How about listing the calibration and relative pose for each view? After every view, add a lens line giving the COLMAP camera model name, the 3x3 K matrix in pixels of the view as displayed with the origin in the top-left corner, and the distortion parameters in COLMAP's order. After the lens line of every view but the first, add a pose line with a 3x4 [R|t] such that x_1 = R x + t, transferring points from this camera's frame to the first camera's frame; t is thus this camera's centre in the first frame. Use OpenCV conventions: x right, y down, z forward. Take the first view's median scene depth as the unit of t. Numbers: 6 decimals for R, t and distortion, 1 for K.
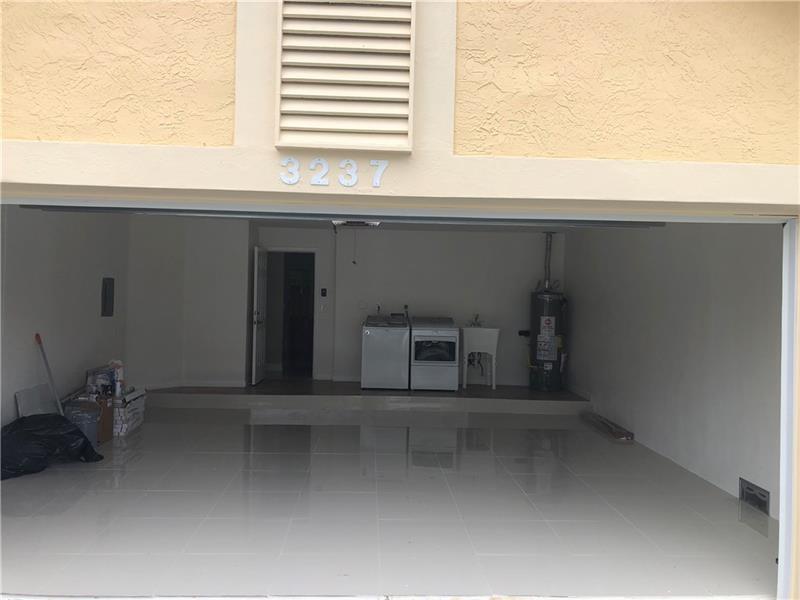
lens RADIAL K [[659.8, 0, 400.3], [0, 659.8, 285.4], [0, 0, 1]] dist [0.068520, 0.001458]
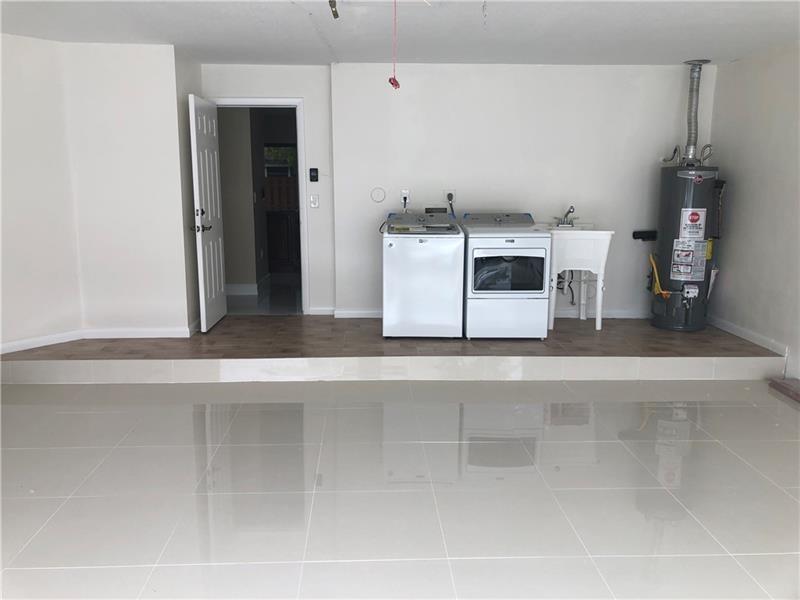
lens RADIAL K [[659.8, 0, 400.3], [0, 659.8, 285.4], [0, 0, 1]] dist [0.068520, 0.001458]
pose [[0.999811, -0.019204, 0.003159, -0.042368], [0.018329, 0.983702, 0.178869, 0.003218], [-0.006543, -0.178777, 0.983868, 0.401937]]
